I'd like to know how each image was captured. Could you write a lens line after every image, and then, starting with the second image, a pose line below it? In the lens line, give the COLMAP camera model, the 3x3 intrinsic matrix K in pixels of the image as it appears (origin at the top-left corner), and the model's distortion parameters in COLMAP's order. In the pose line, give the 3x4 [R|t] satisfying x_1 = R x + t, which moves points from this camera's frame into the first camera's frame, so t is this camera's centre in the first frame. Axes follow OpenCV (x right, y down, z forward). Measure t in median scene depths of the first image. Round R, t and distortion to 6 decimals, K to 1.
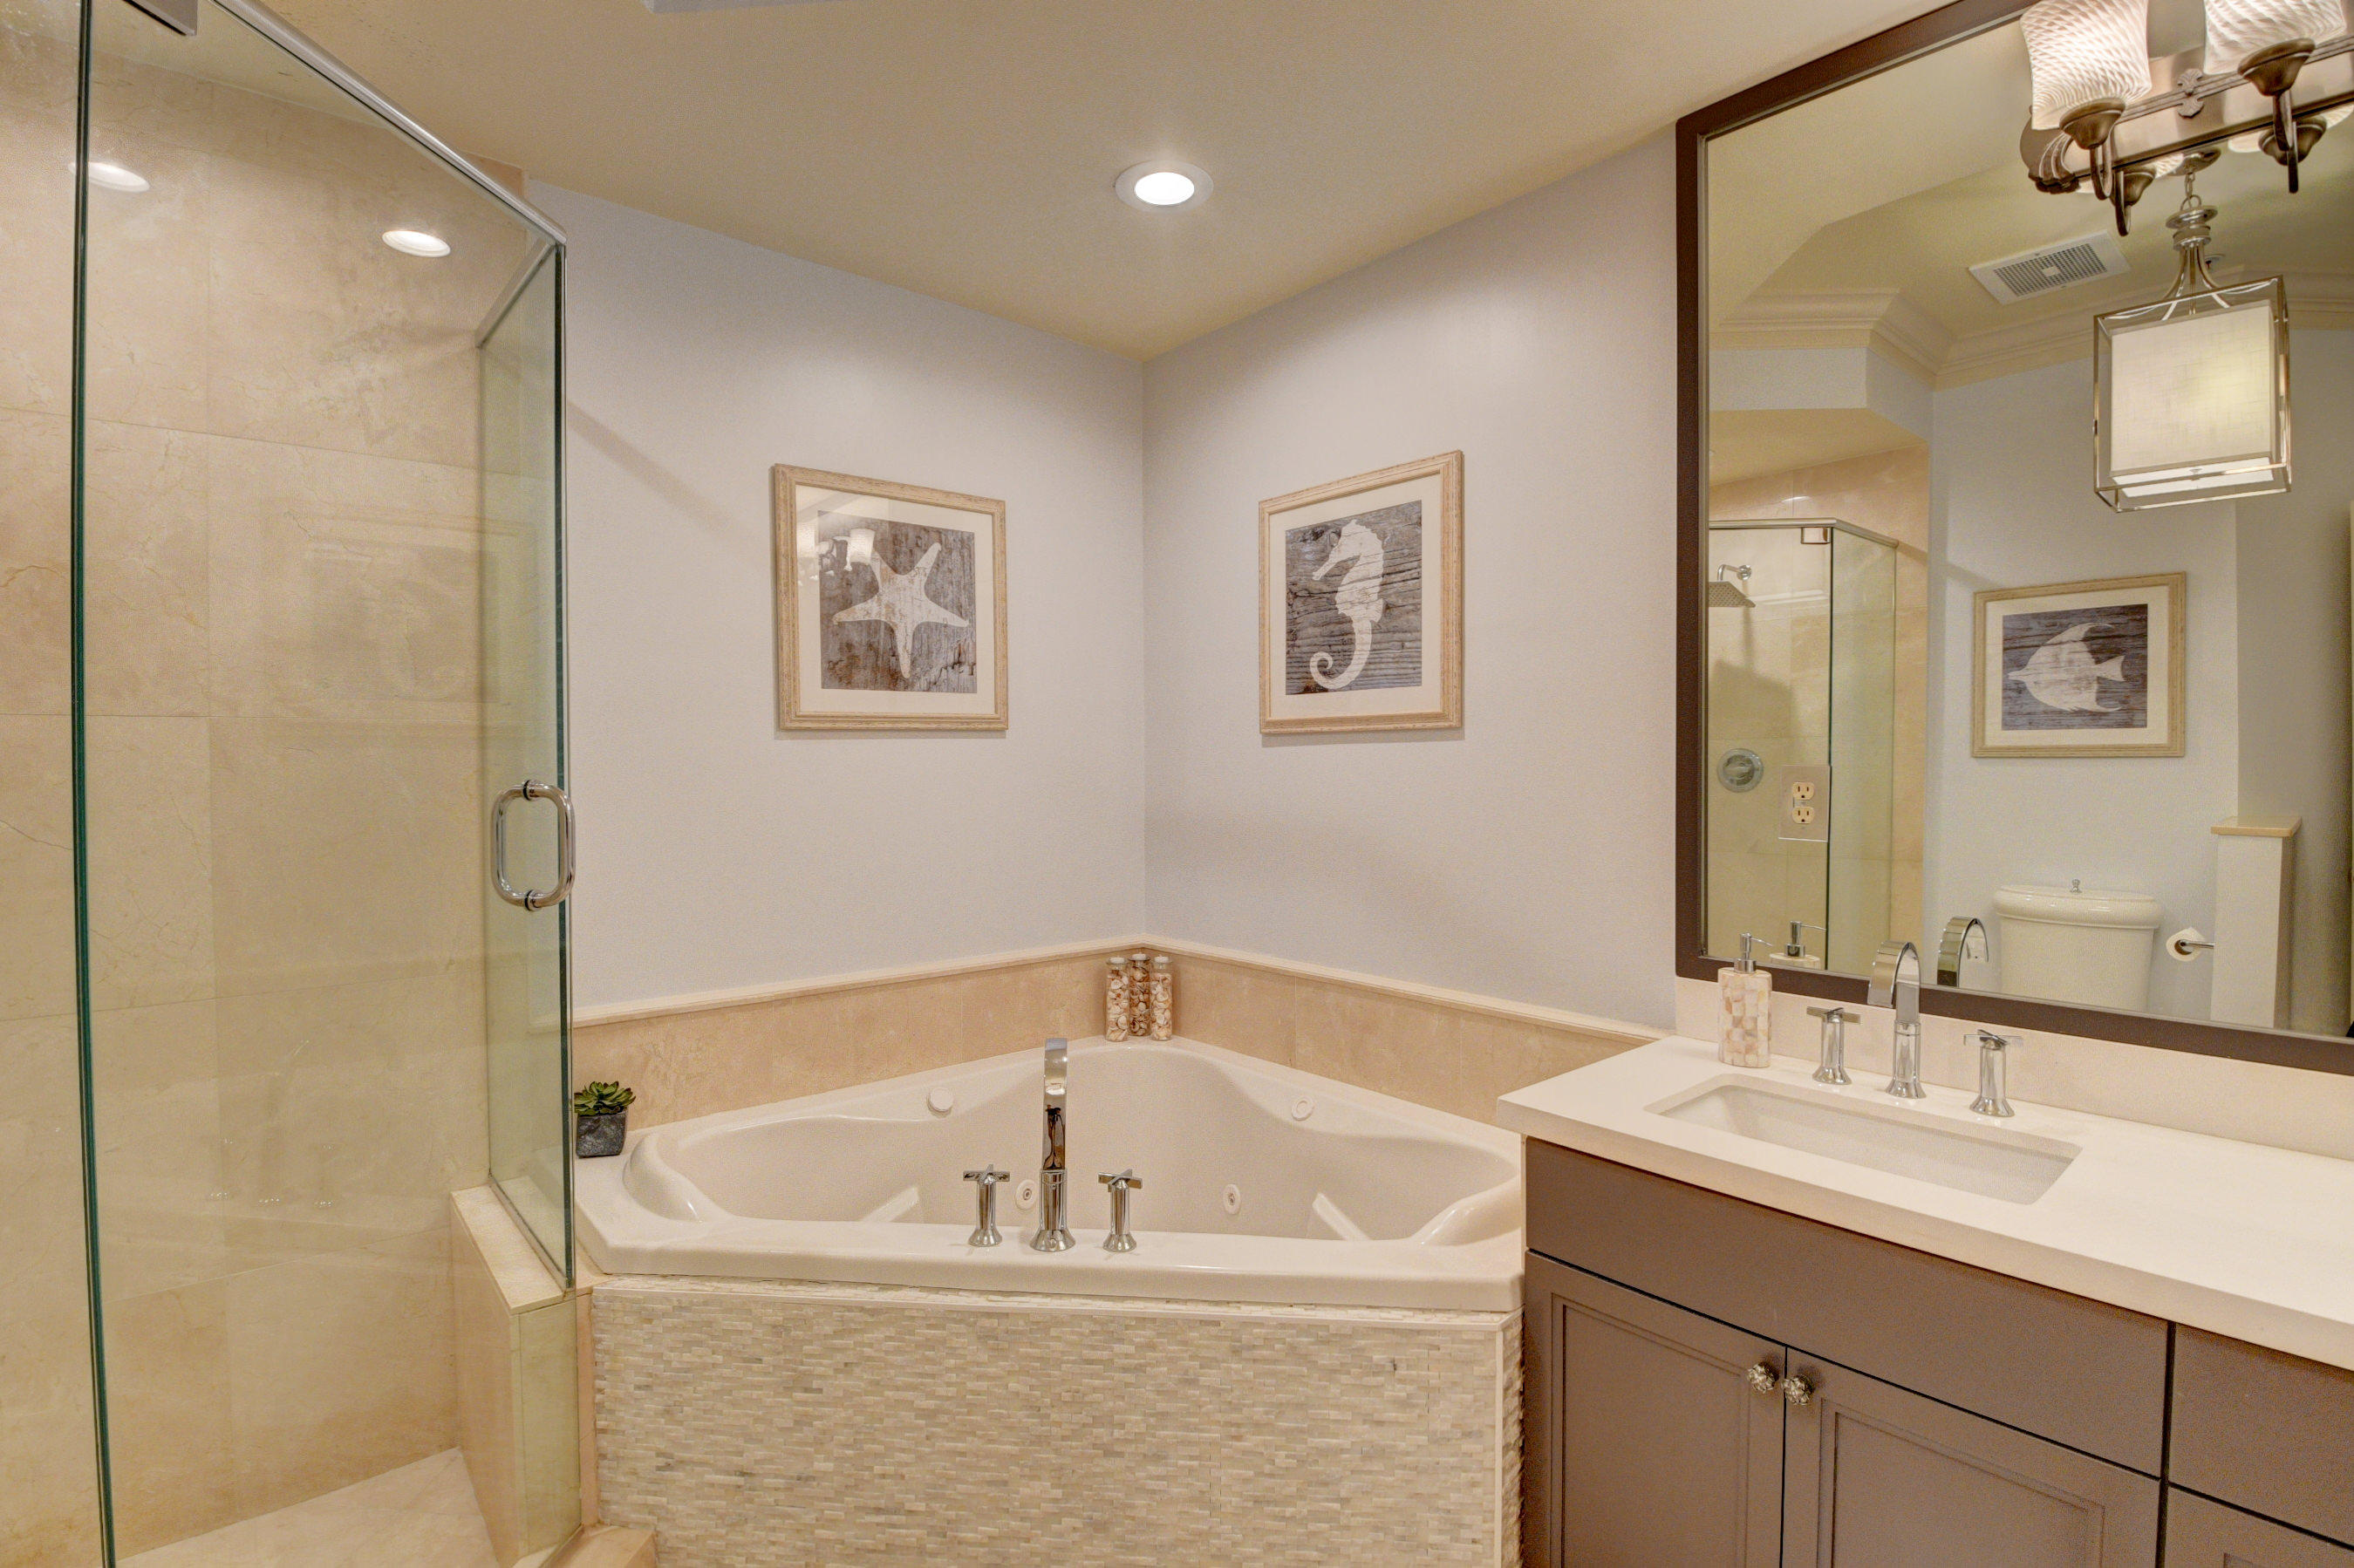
lens RADIAL K [[1101.9, 0, 1173.9], [0, 1101.9, 773.0], [0, 0, 1]] dist [0.029521, -0.035969]
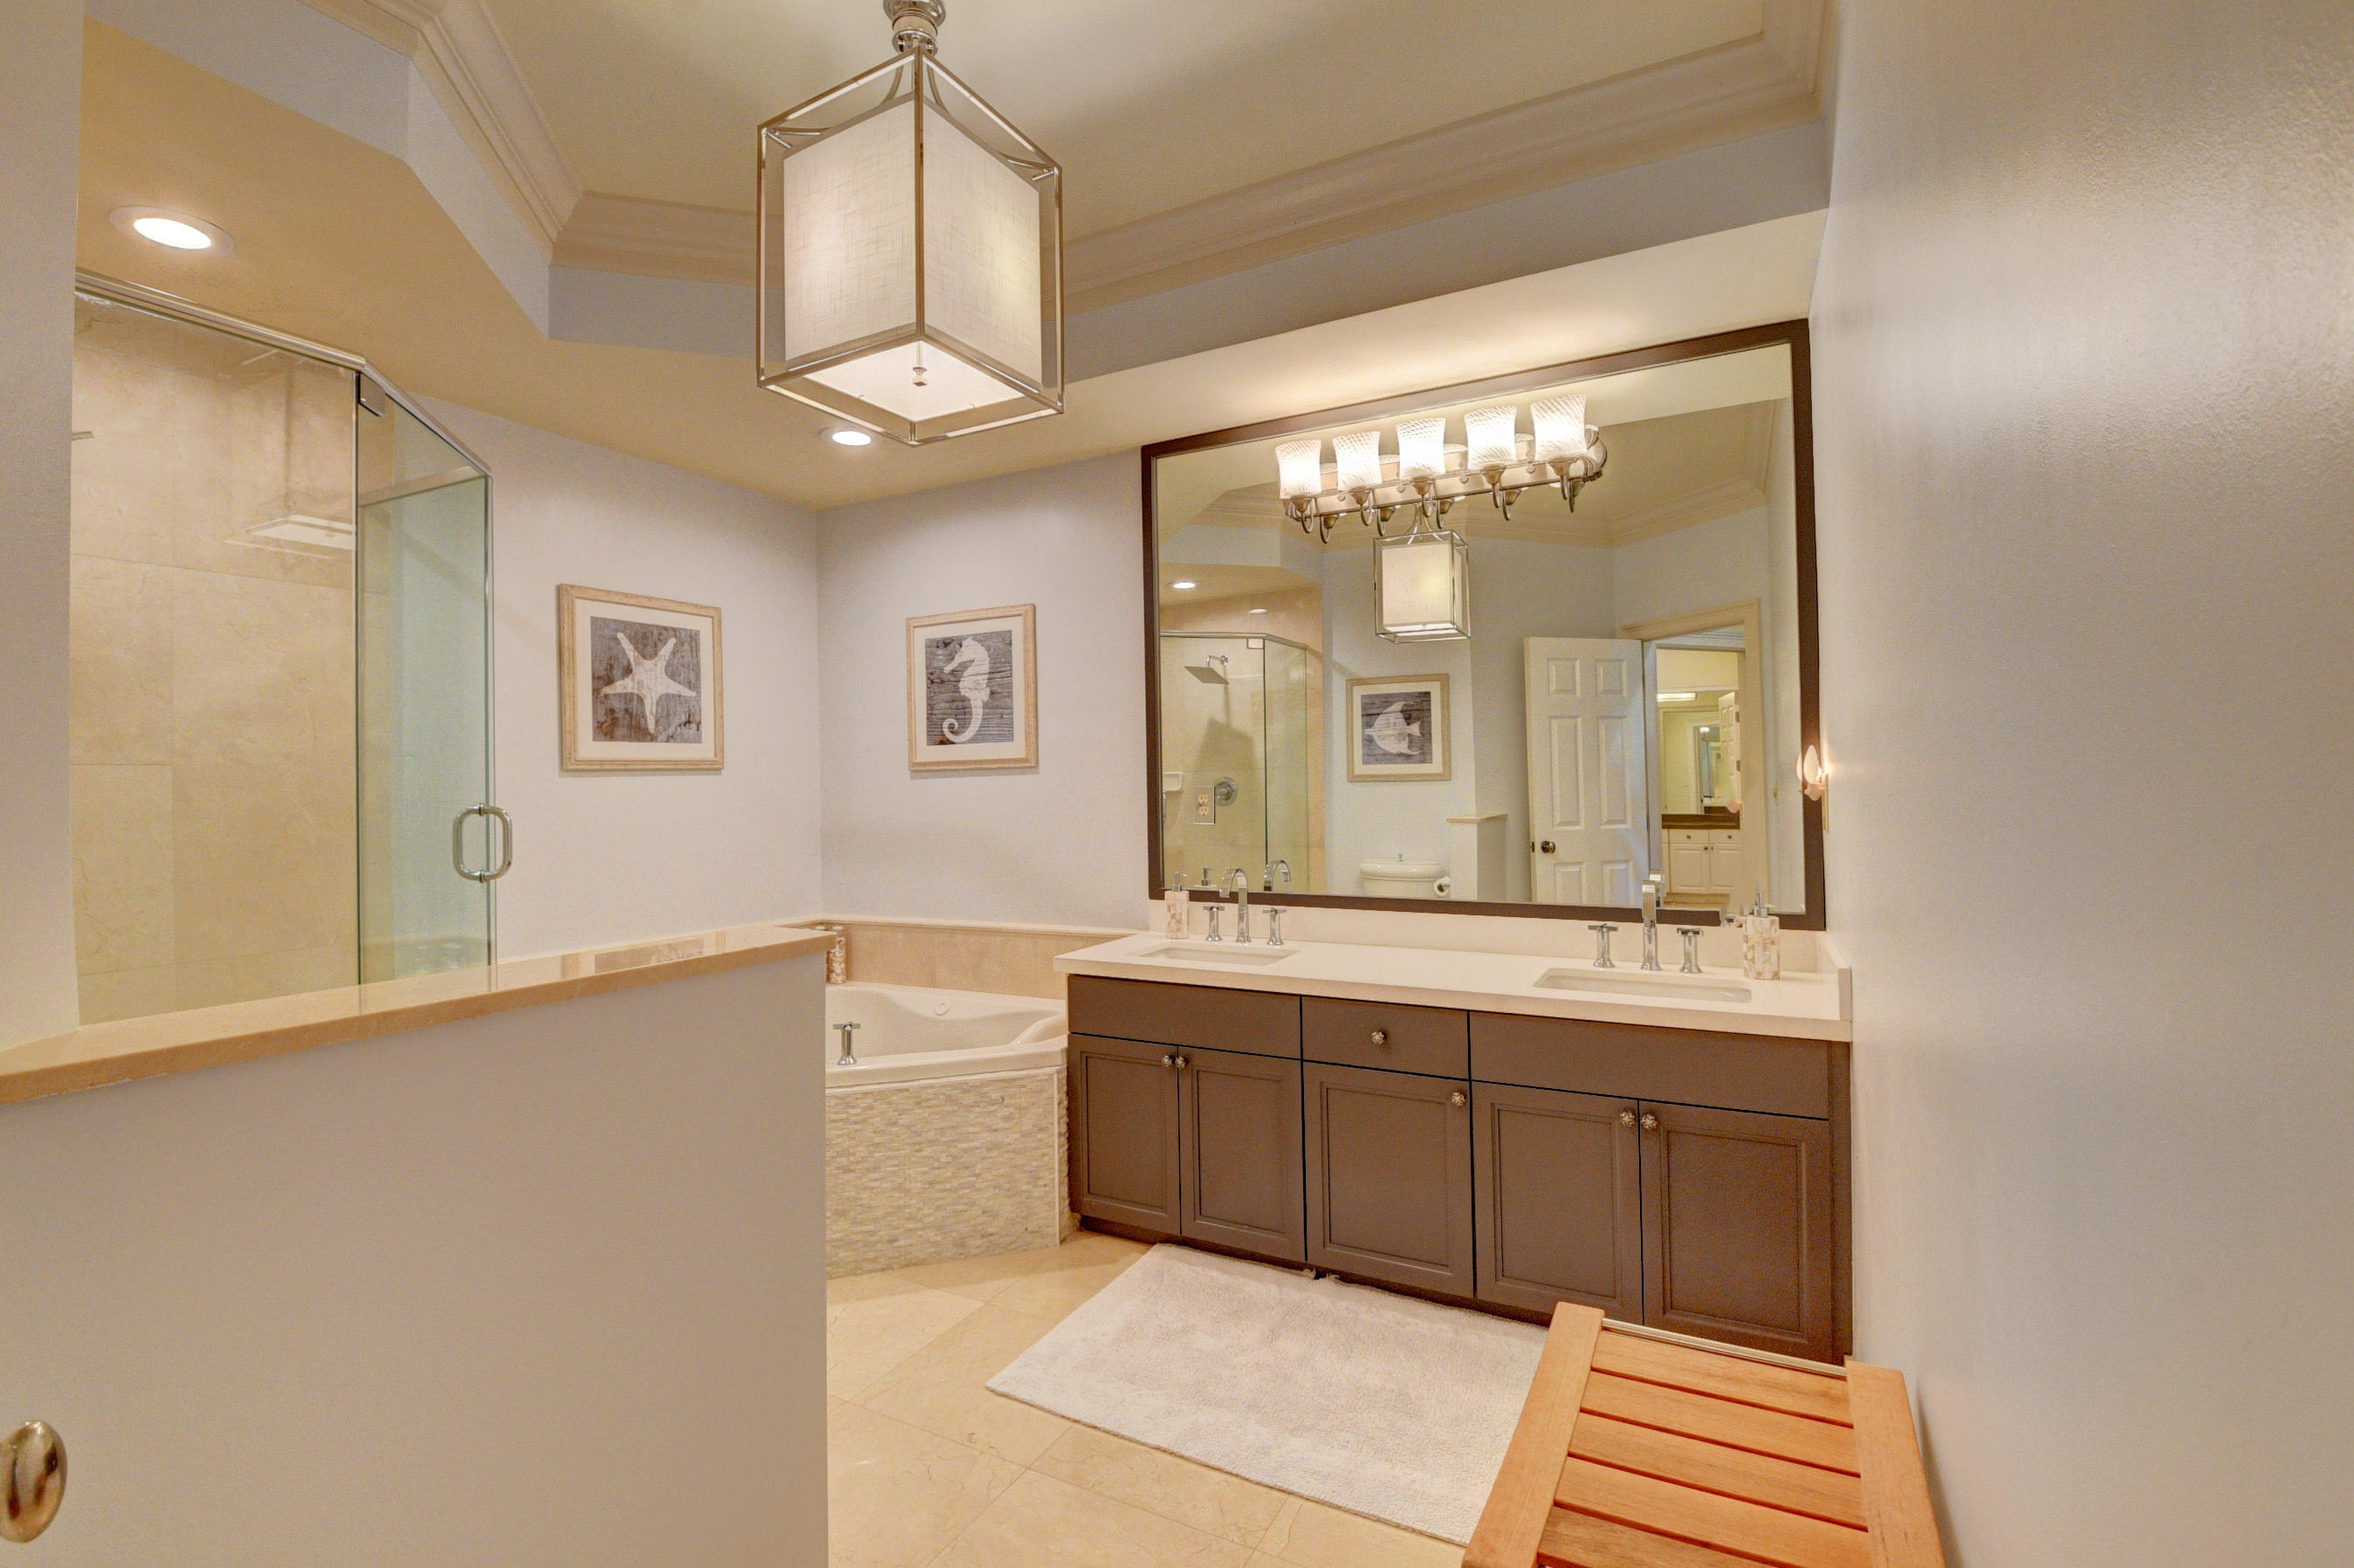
lens RADIAL K [[1039.9, 0, 1175.2], [0, 1039.9, 776.9], [0, 0, 1]] dist [0.014347, -0.027739]
pose [[0.932271, -0.009065, 0.361647, -0.110546], [0.018182, 0.999597, -0.021815, 0.011990], [-0.361304, 0.026913, 0.932060, -0.522969]]
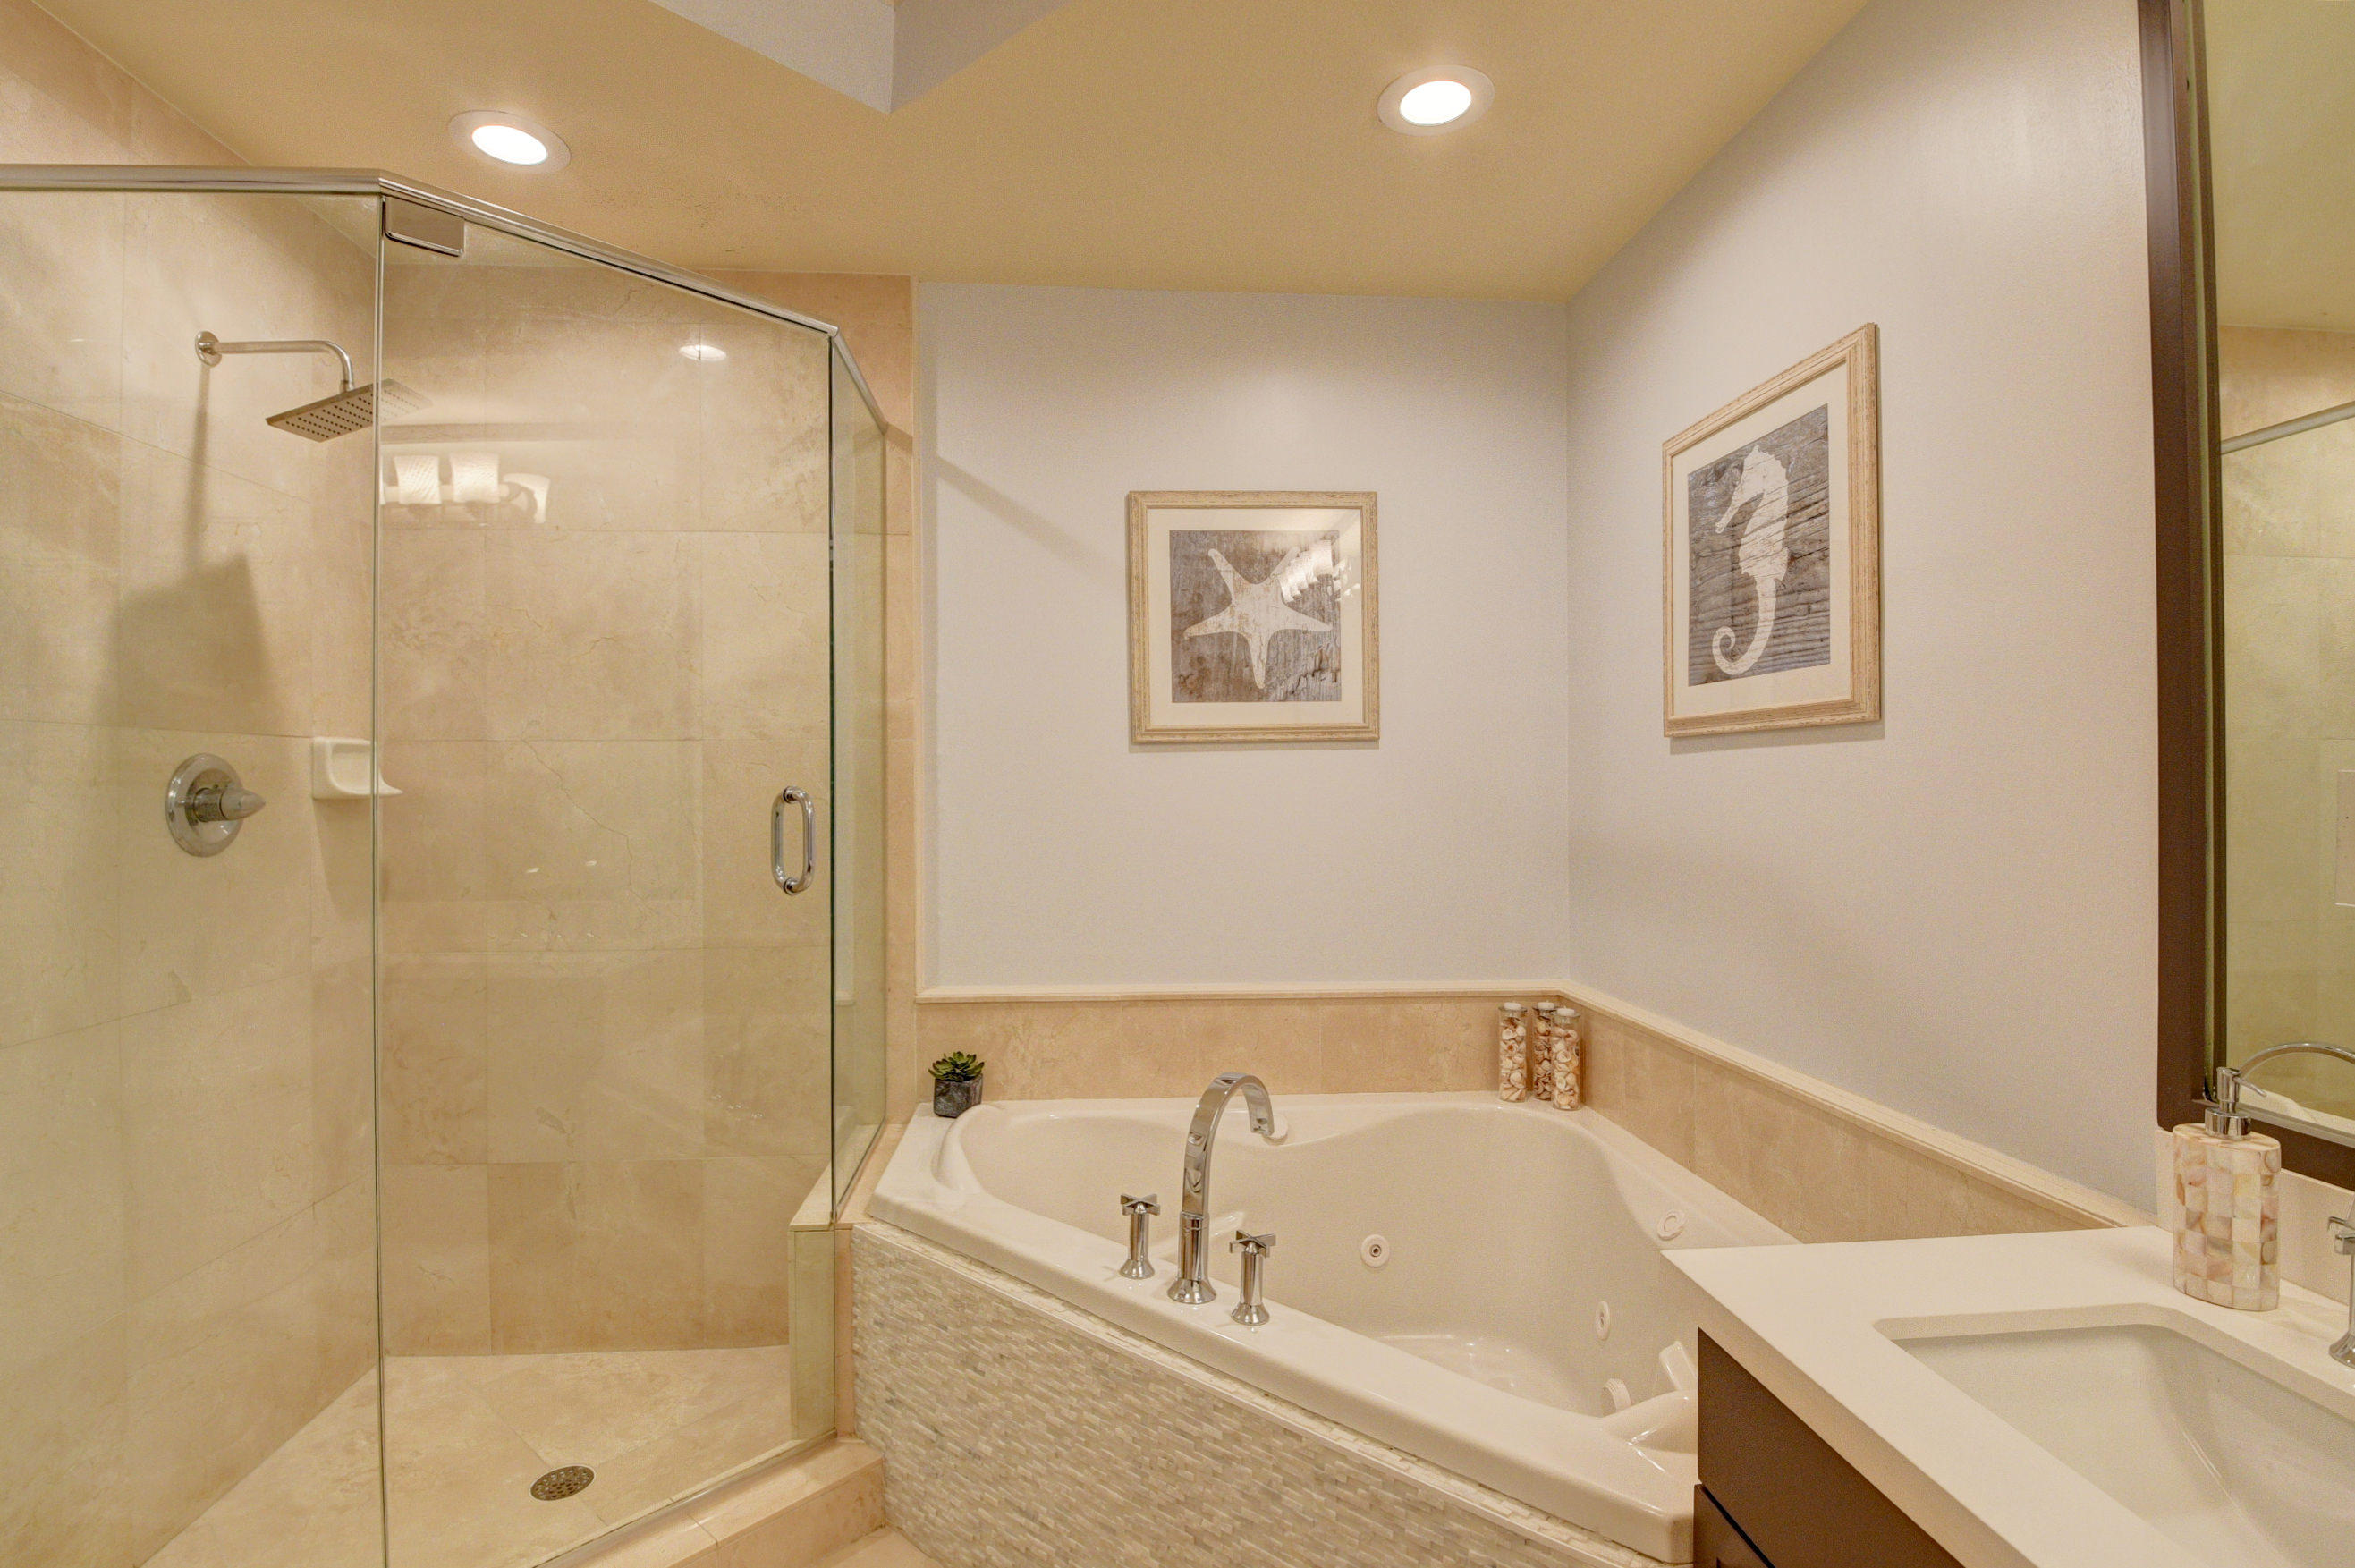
lens RADIAL K [[1128.4, 0, 1159.3], [0, 1128.4, 781.0], [0, 0, 1]] dist [0.035489, -0.038618]
pose [[0.807039, 0.000403, -0.590498, 0.299944], [-0.006402, 0.999947, -0.008067, 0.004704], [0.590464, 0.010291, 0.806999, 0.154182]]
